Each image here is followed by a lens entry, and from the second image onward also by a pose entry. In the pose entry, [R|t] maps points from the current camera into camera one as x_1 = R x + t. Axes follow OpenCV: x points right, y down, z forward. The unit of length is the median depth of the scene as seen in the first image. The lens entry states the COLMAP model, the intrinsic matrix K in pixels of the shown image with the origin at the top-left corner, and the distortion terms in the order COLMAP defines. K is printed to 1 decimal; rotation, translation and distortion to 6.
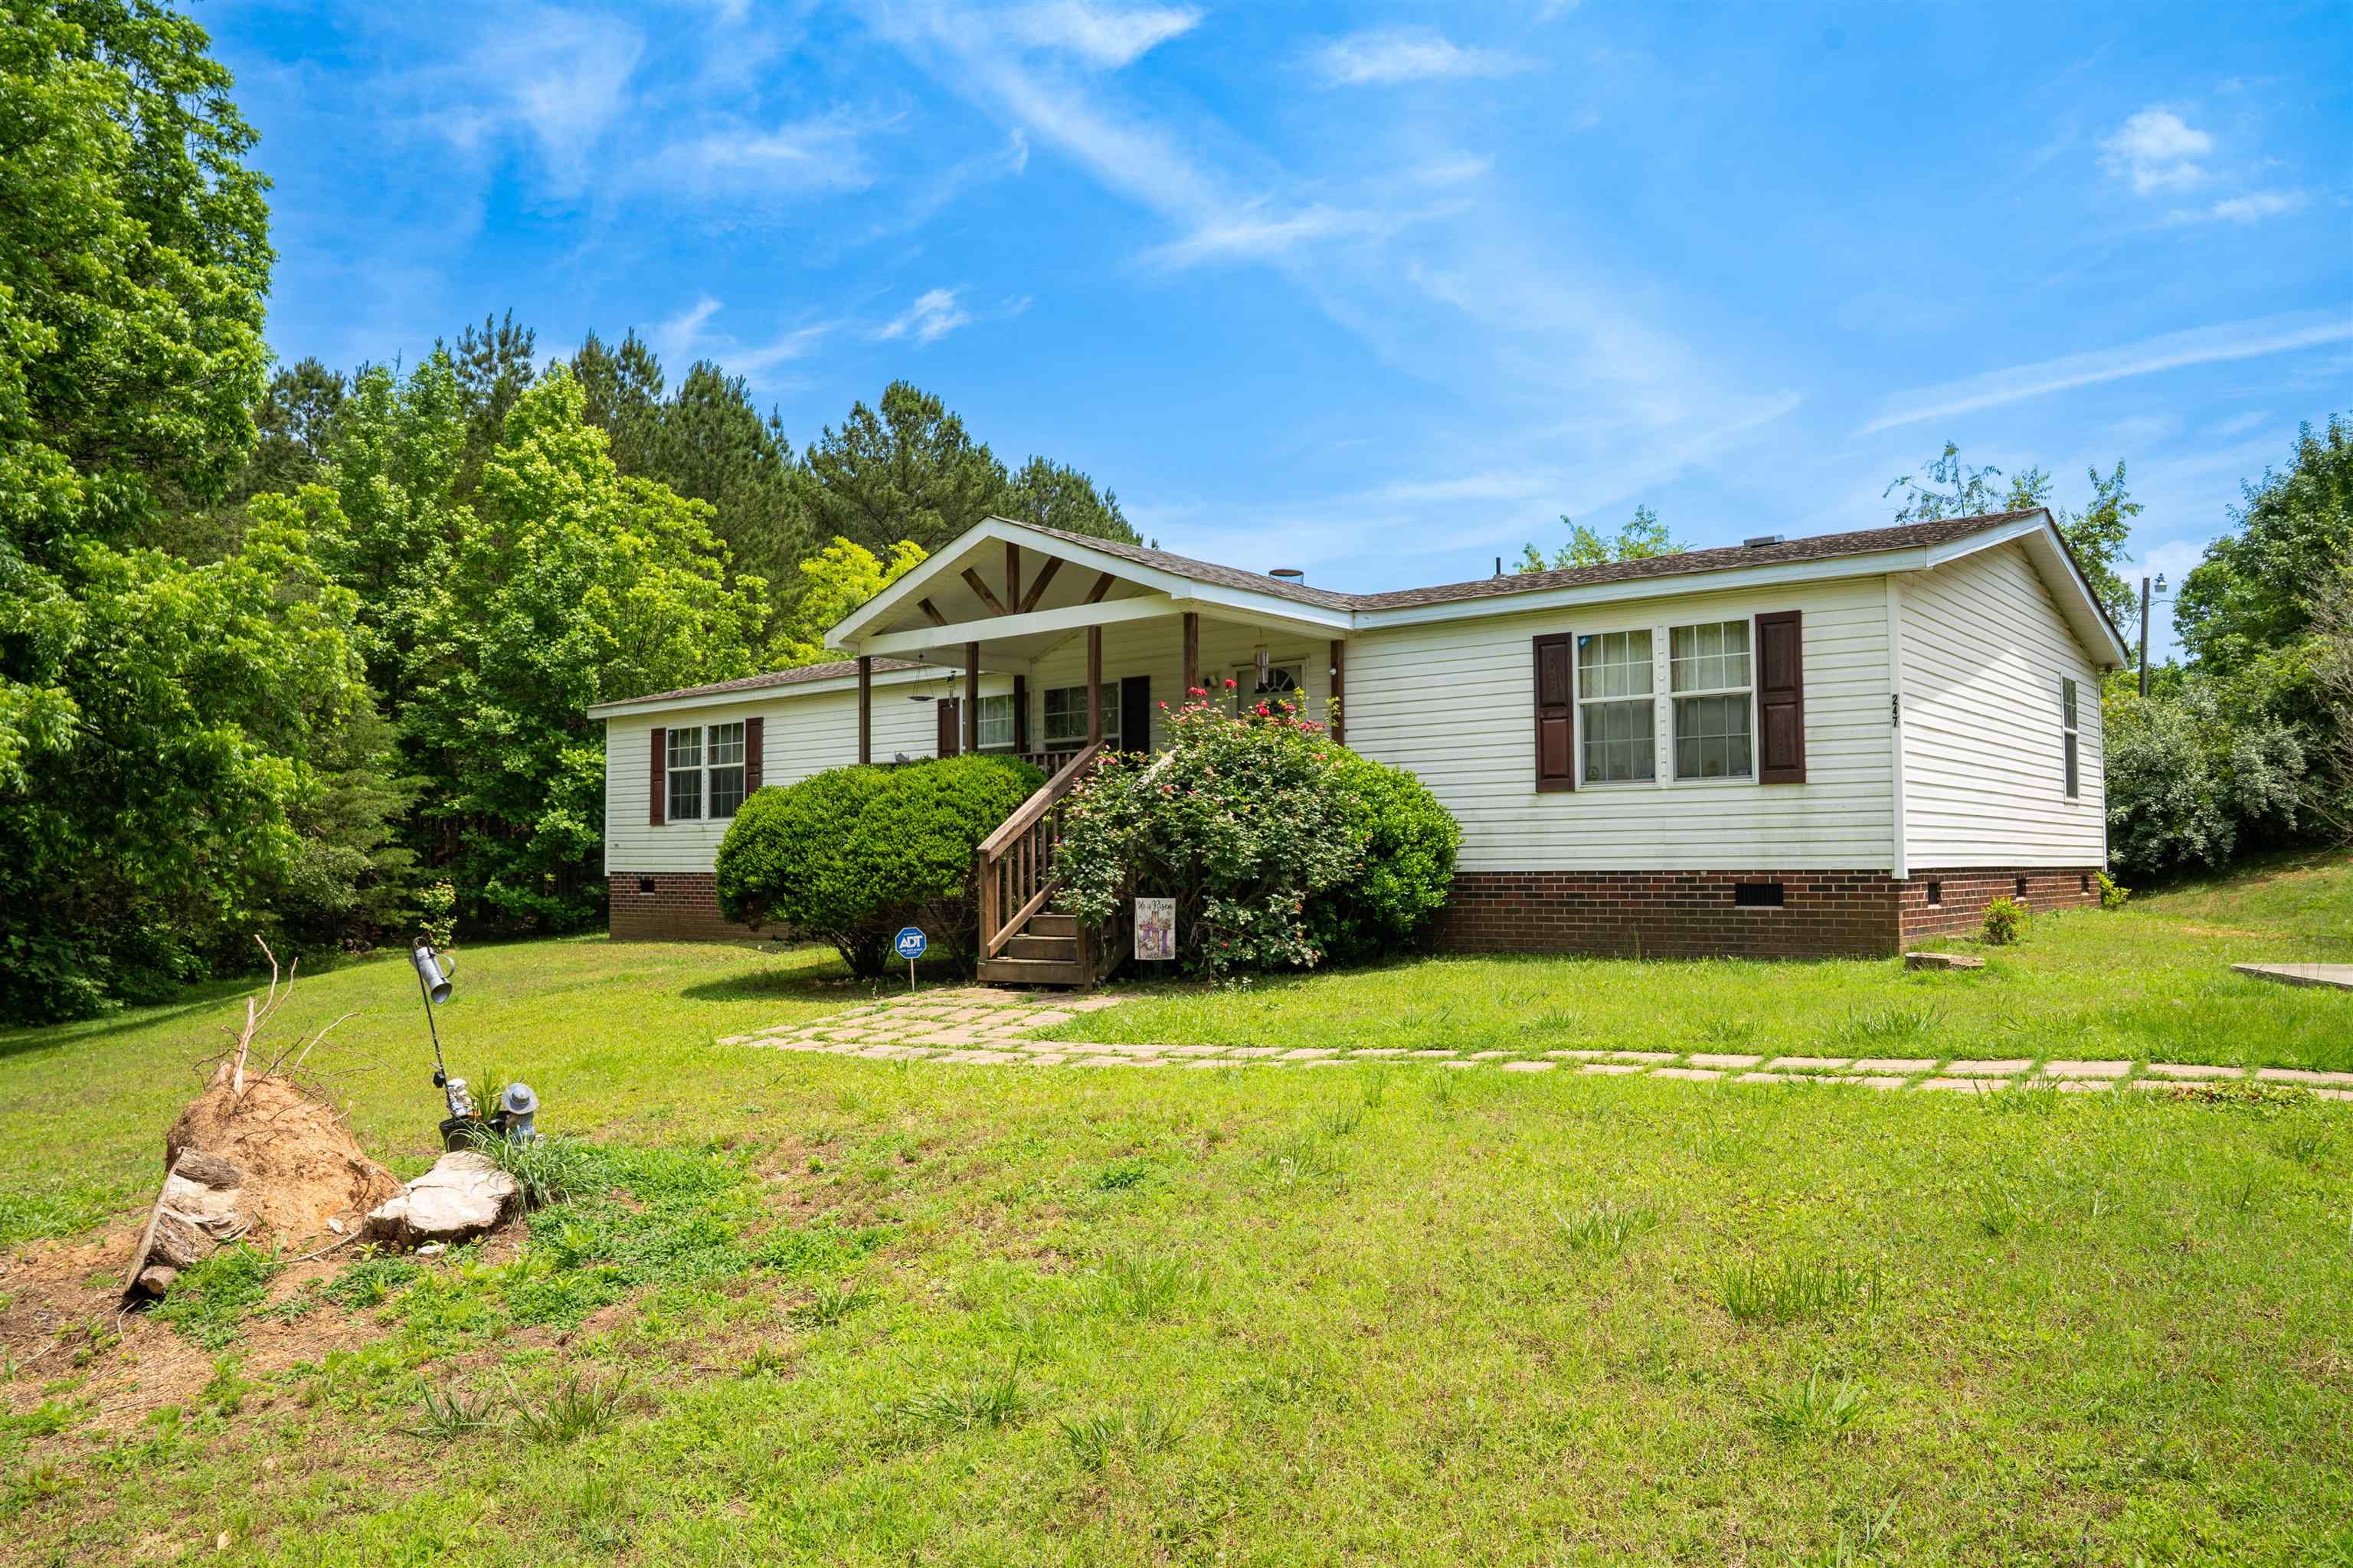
lens RADIAL K [[1607.4, 0, 1174.3], [0, 1607.4, 799.8], [0, 0, 1]] dist [-0.122830, 0.083343]
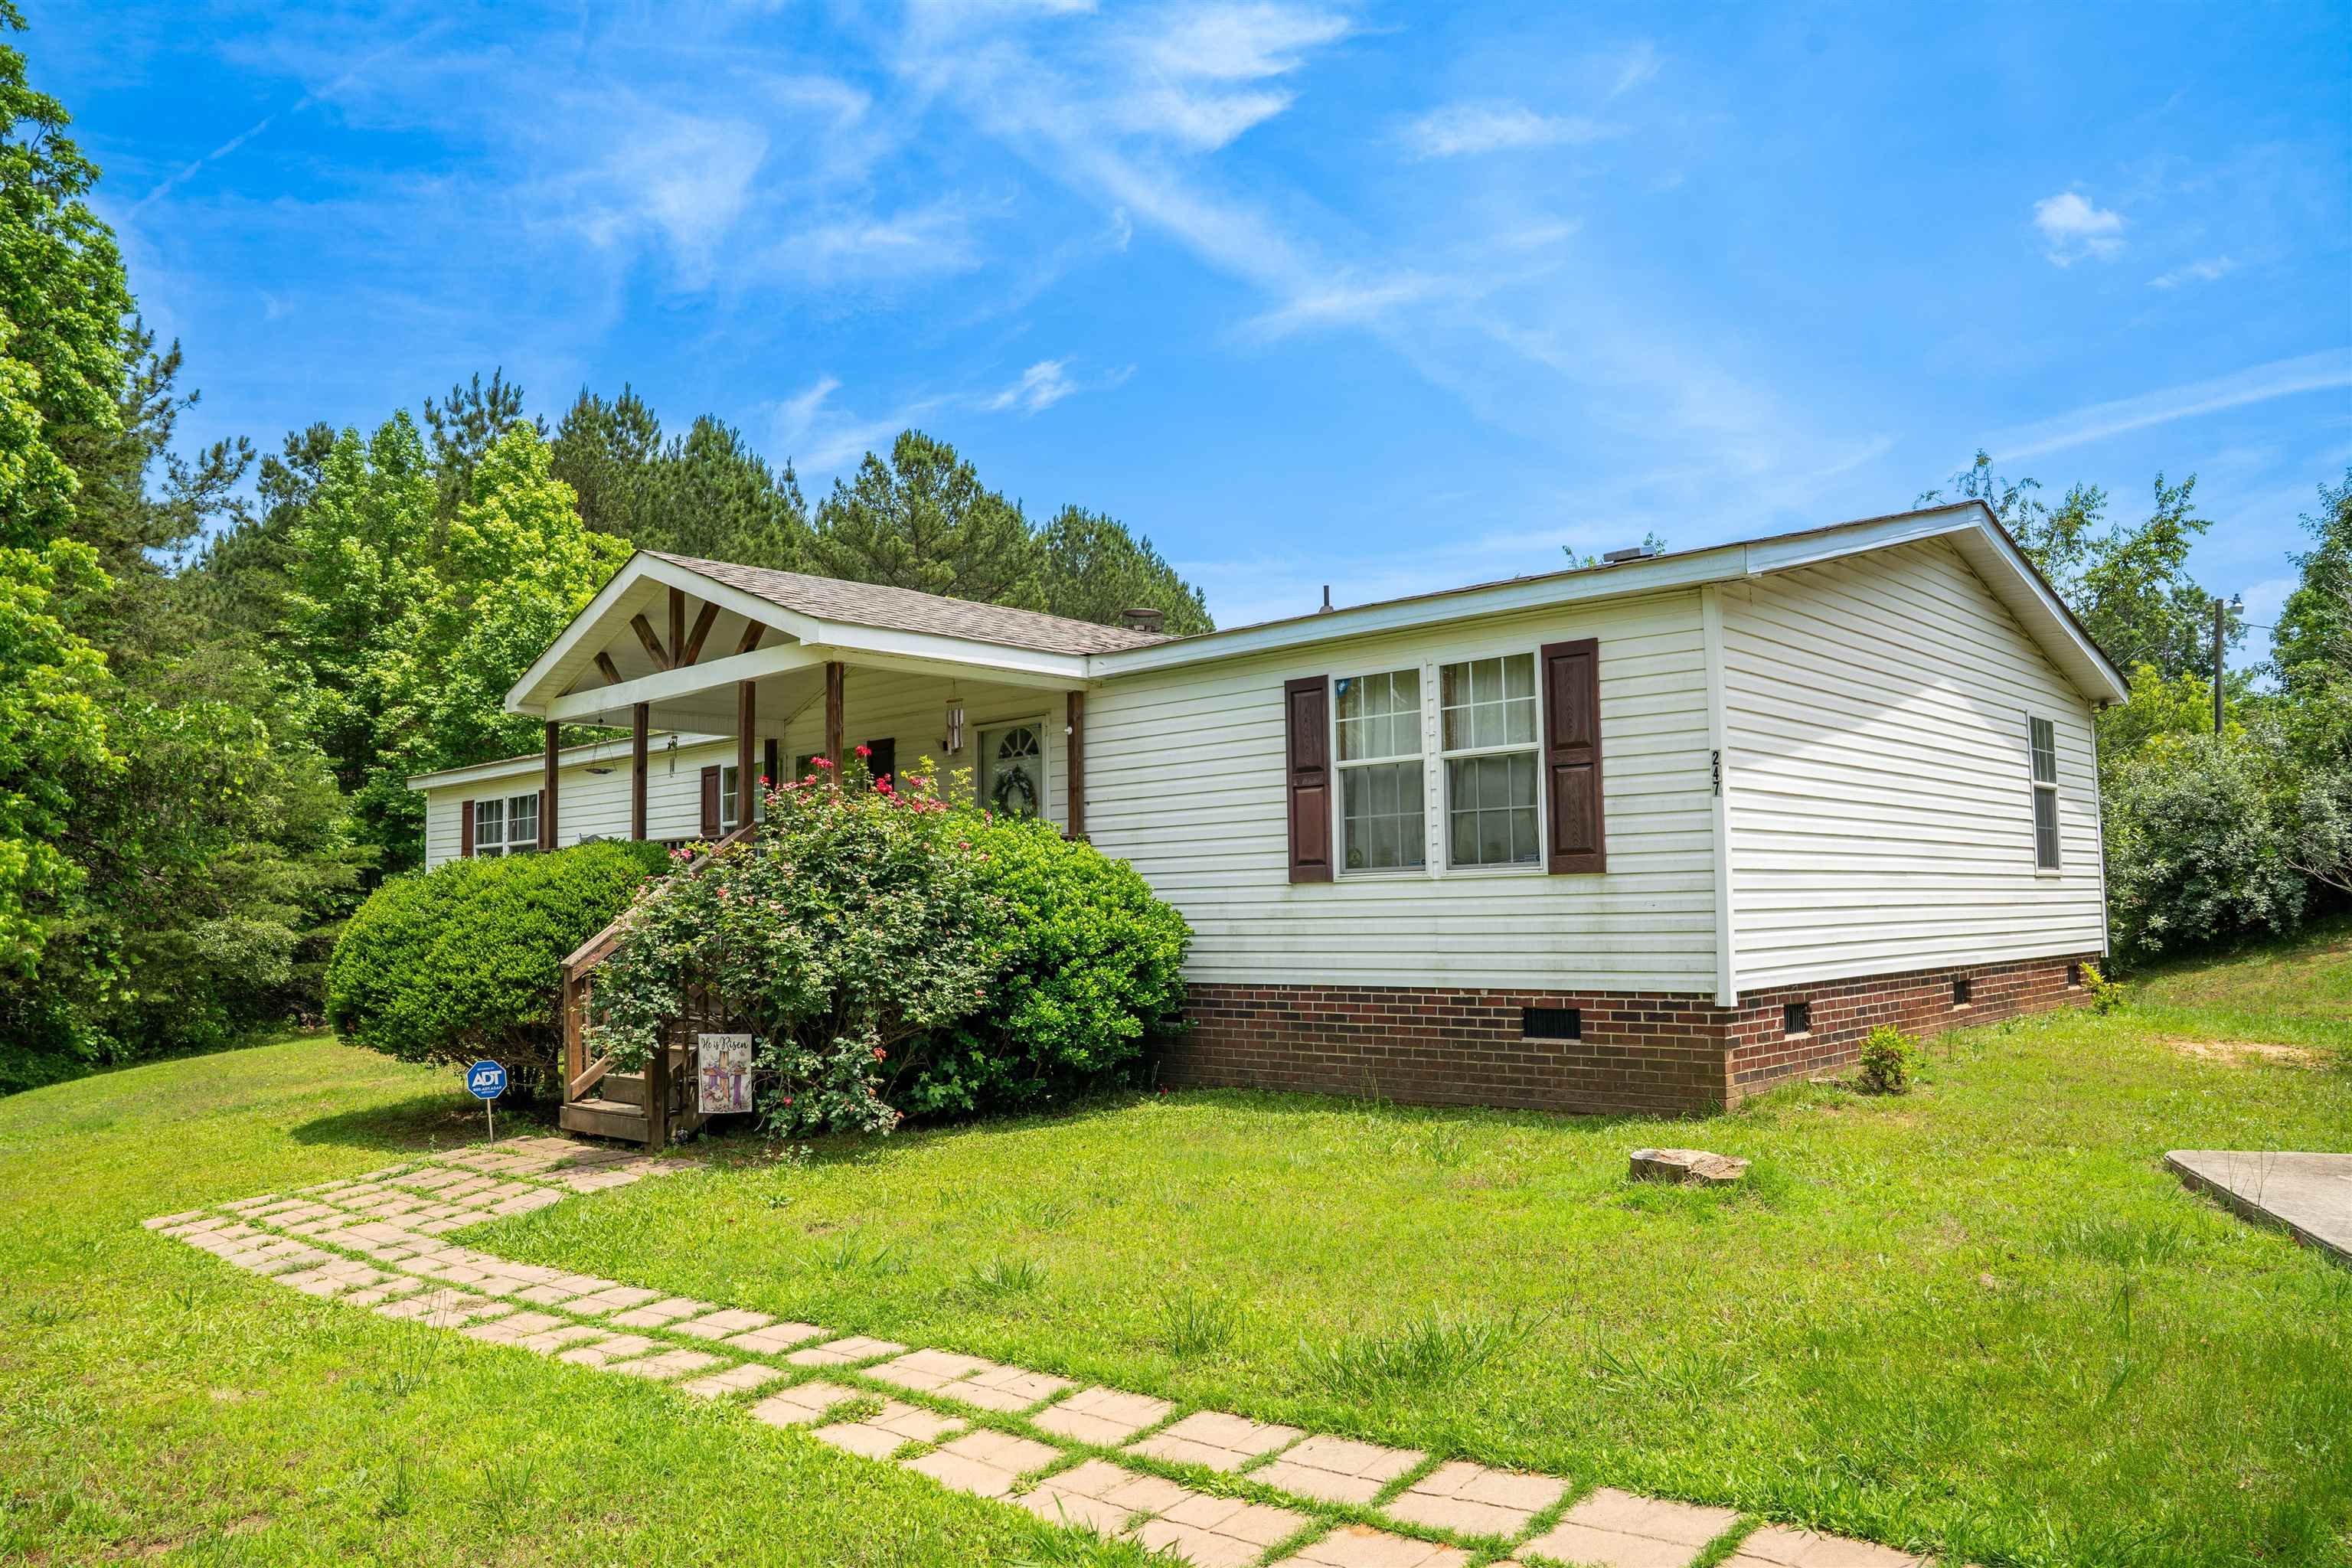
lens RADIAL K [[1621.0, 0, 1134.1], [0, 1621.0, 786.9], [0, 0, 1]] dist [-0.129309, 0.084343]
pose [[0.997535, -0.015193, -0.068504, 0.186432], [0.012497, 0.999137, -0.039608, -0.018873], [0.069046, 0.038655, 0.996864, 0.192163]]
